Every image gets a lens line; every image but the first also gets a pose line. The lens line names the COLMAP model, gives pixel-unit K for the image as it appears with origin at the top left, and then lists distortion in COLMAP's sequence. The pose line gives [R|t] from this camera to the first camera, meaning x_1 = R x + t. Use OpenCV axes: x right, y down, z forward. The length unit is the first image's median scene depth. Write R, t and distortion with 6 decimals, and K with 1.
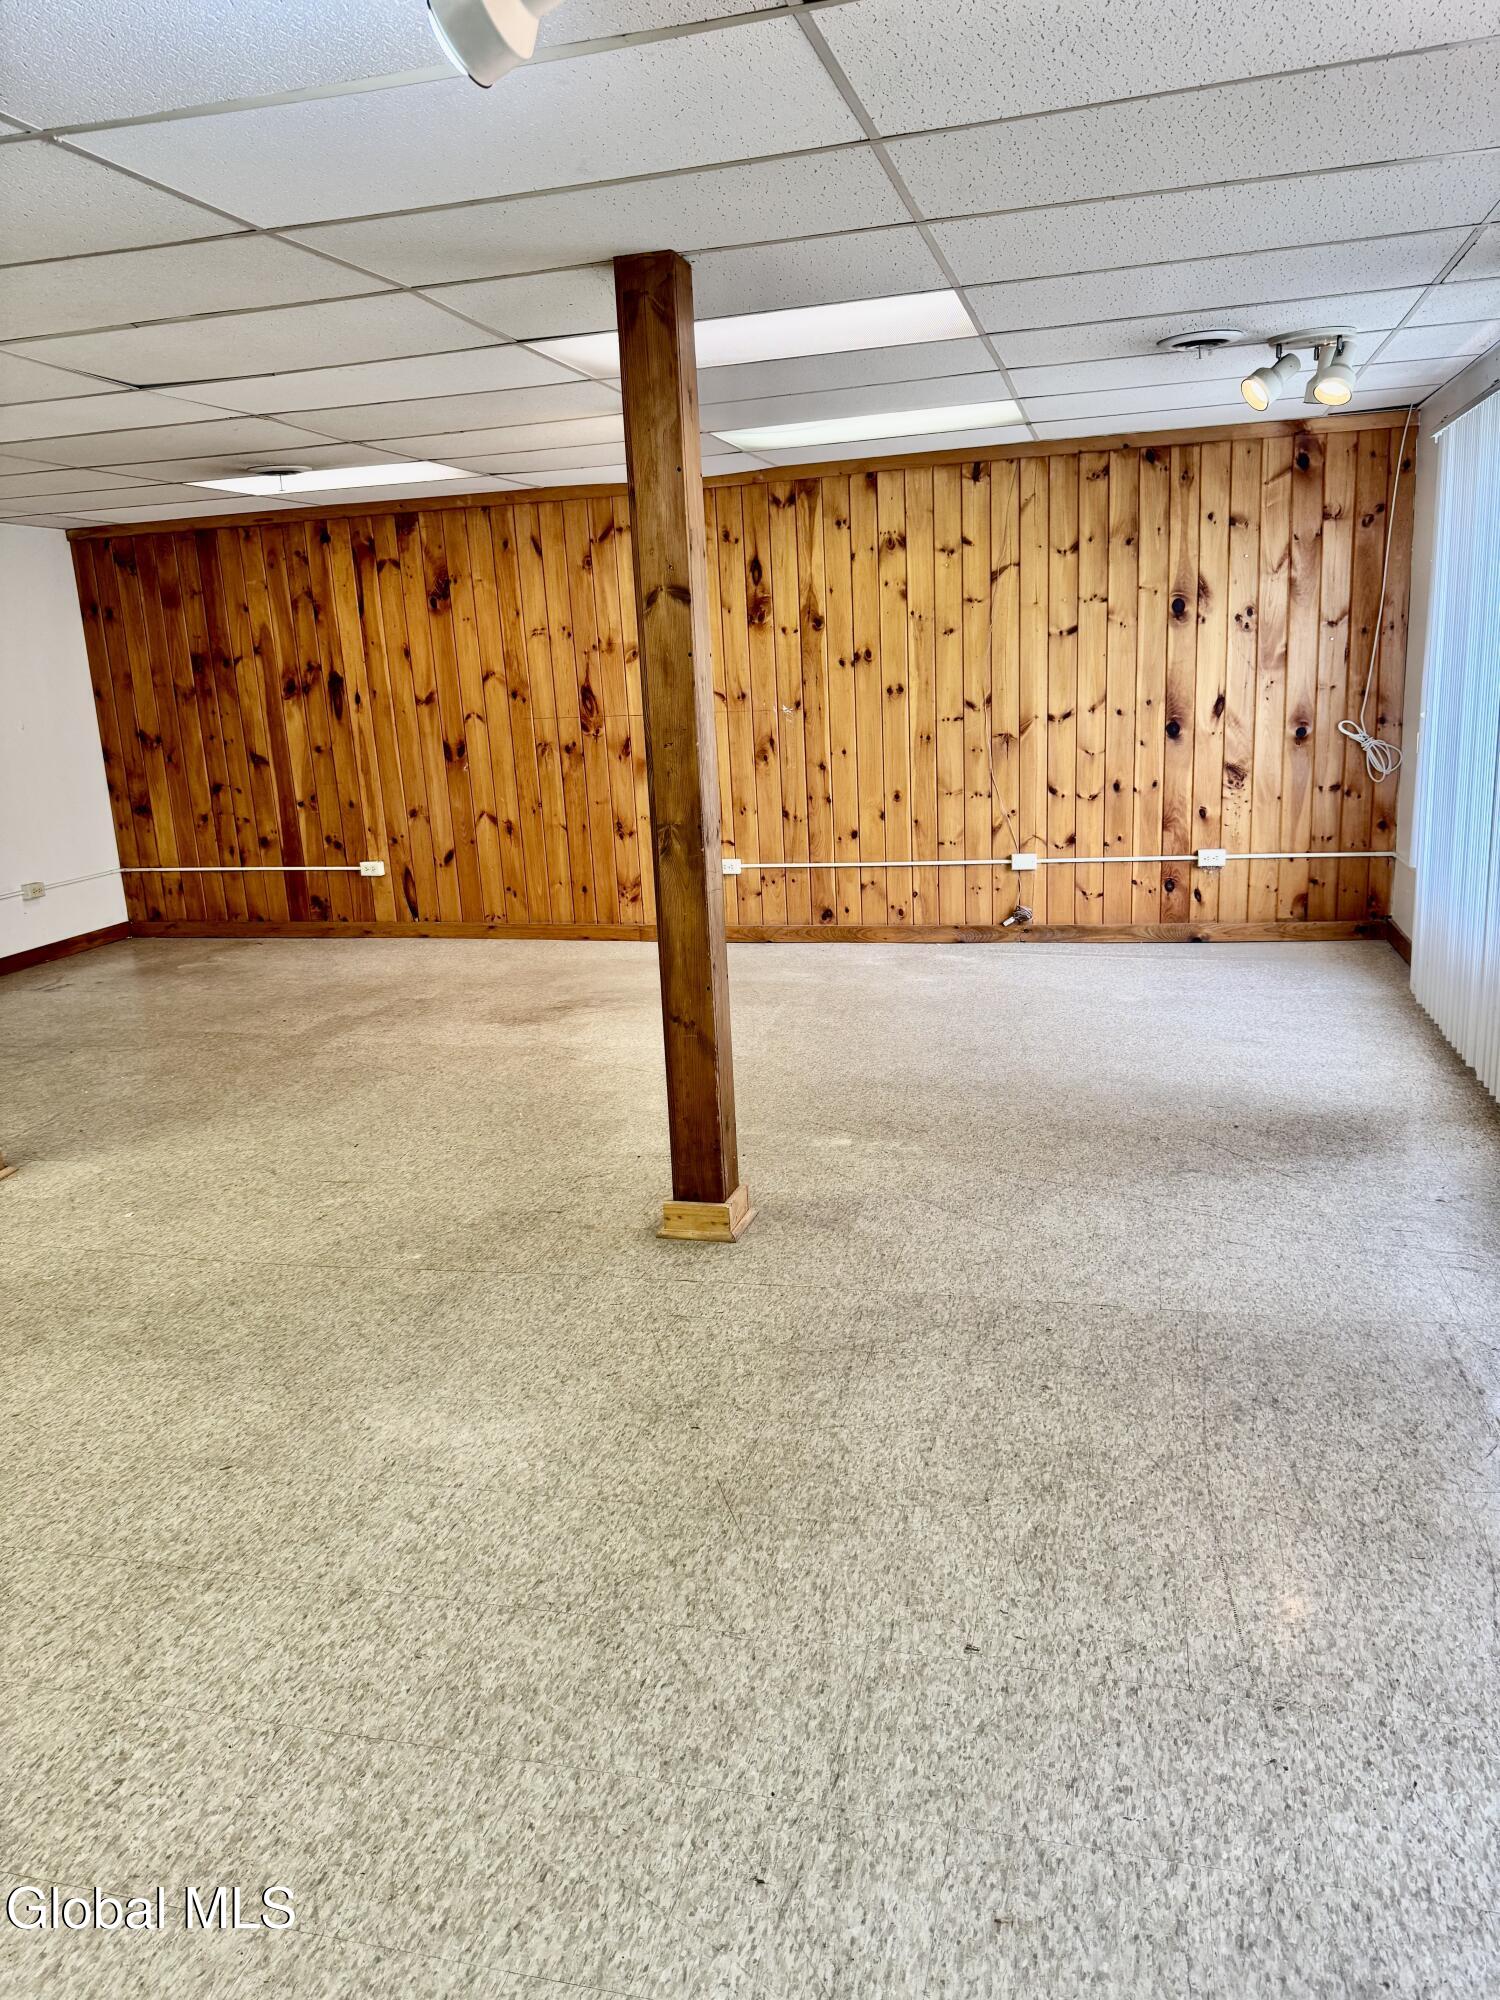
lens RADIAL K [[1390.4, 0, 748.4], [0, 1390.4, 1001.9], [0, 0, 1]] dist [0.190322, -0.422786]
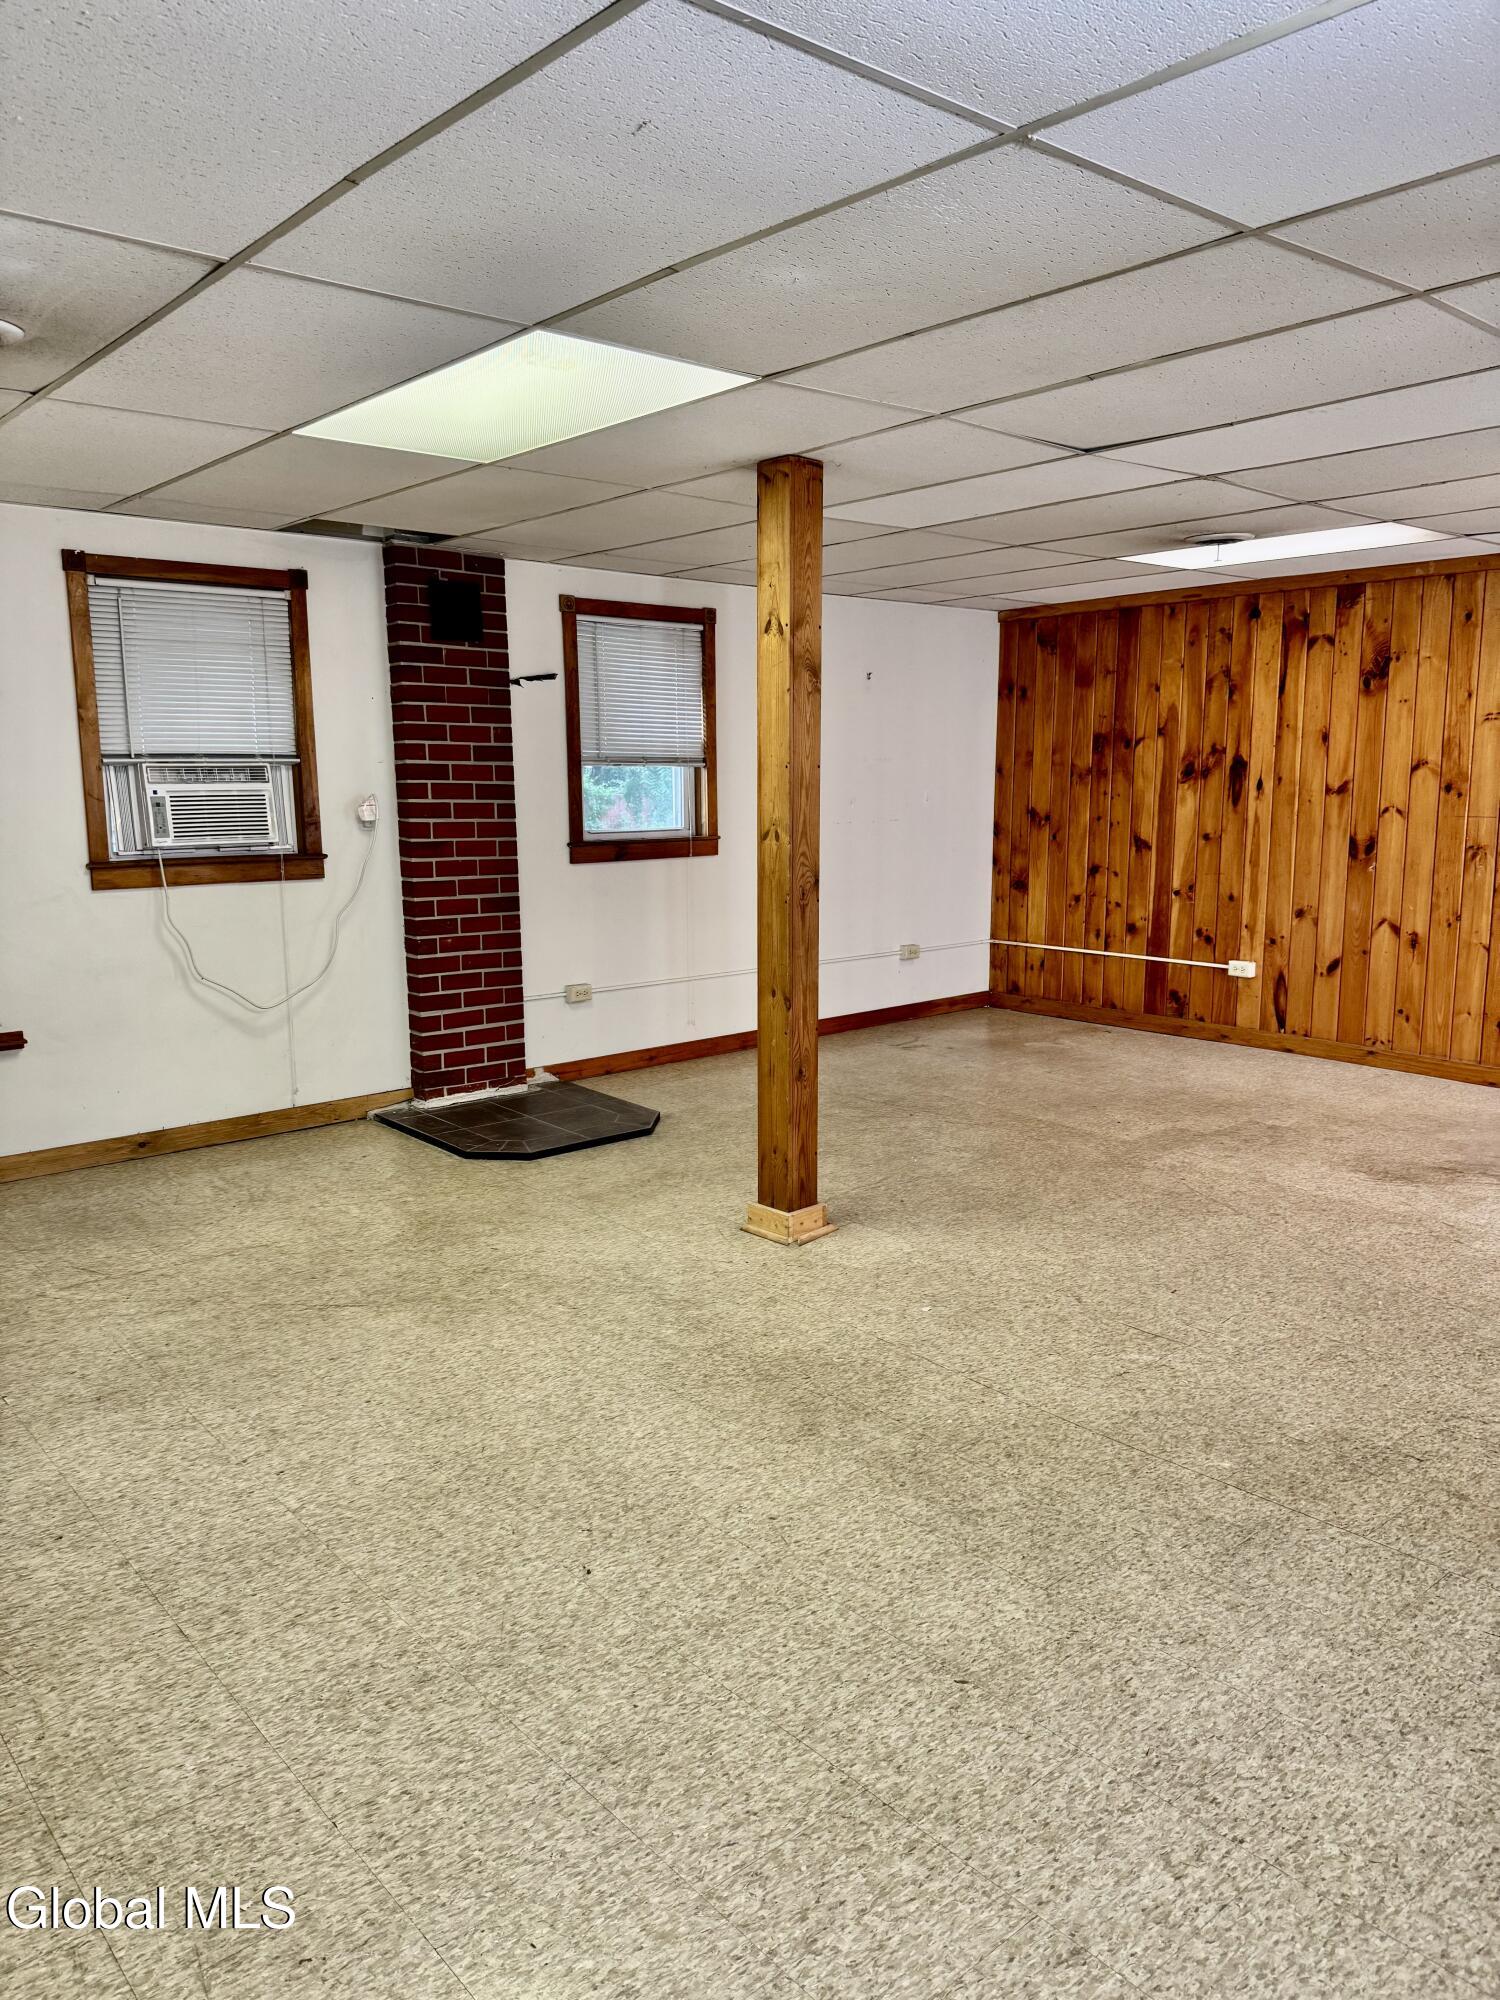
lens RADIAL K [[1390.4, 0, 748.4], [0, 1390.4, 1001.9], [0, 0, 1]] dist [0.190322, -0.422786]
pose [[0.822492, 0.138537, -0.551647, -0.024121], [-0.169311, 0.985550, -0.004934, -0.016265], [0.542992, 0.097458, 0.834063, 0.072197]]
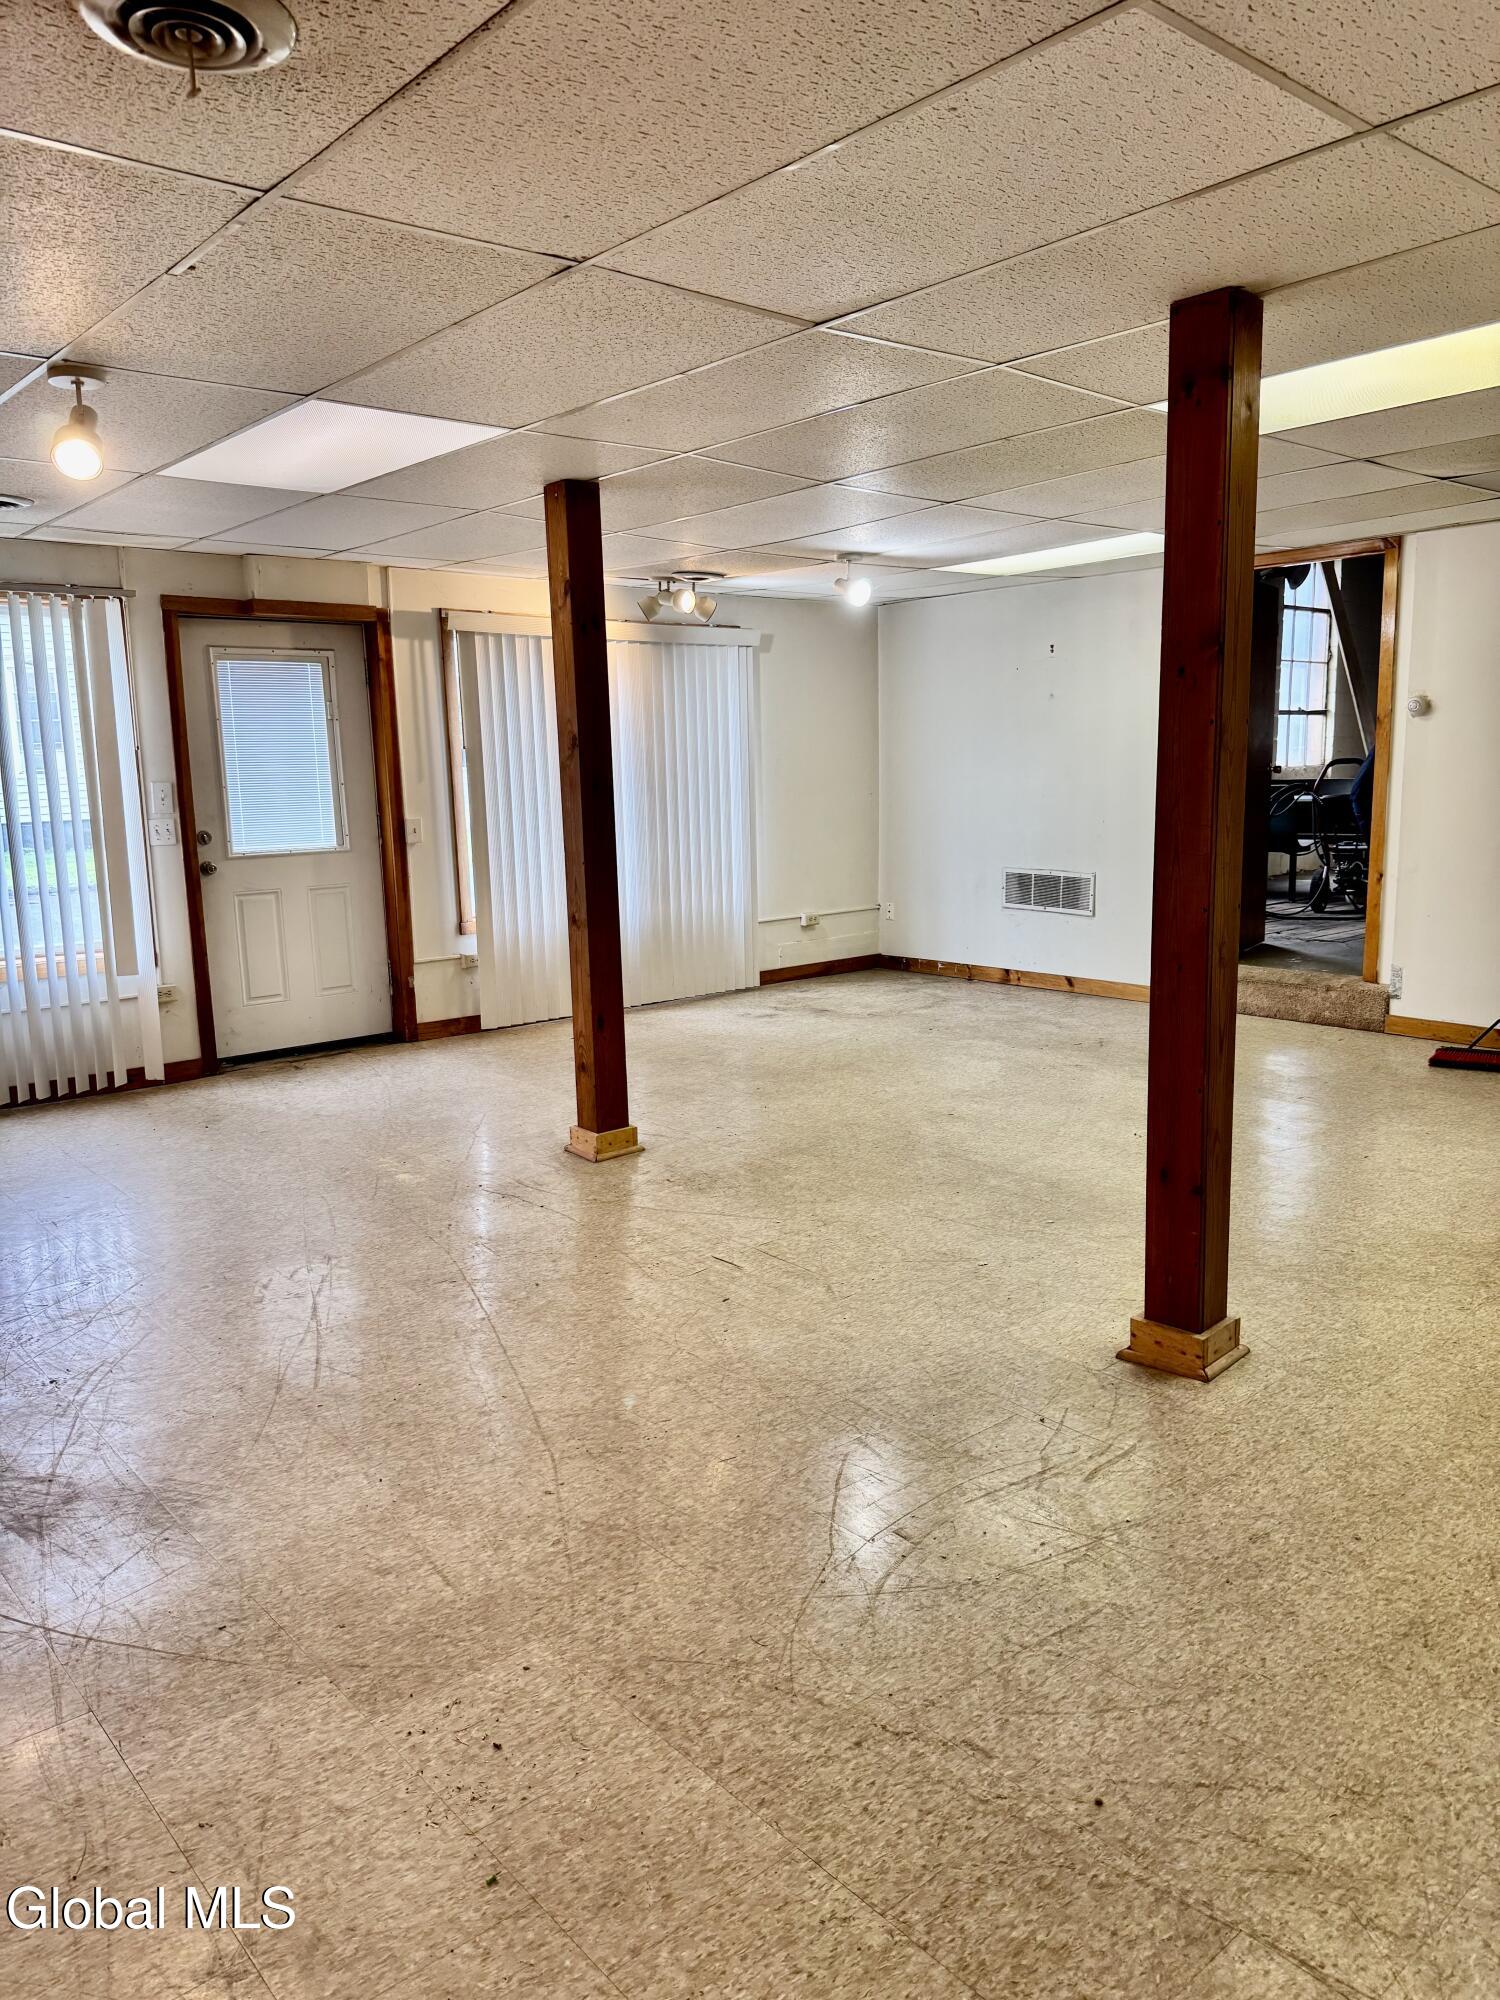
lens RADIAL K [[1392.4, 0, 741.2], [0, 1392.4, 999.9], [0, 0, 1]] dist [0.152004, -0.293804]
pose [[-0.820977, -0.026729, 0.570336, -0.481566], [0.196060, 0.924967, 0.325570, -0.209244], [-0.536244, 0.379106, -0.754136, 0.995202]]
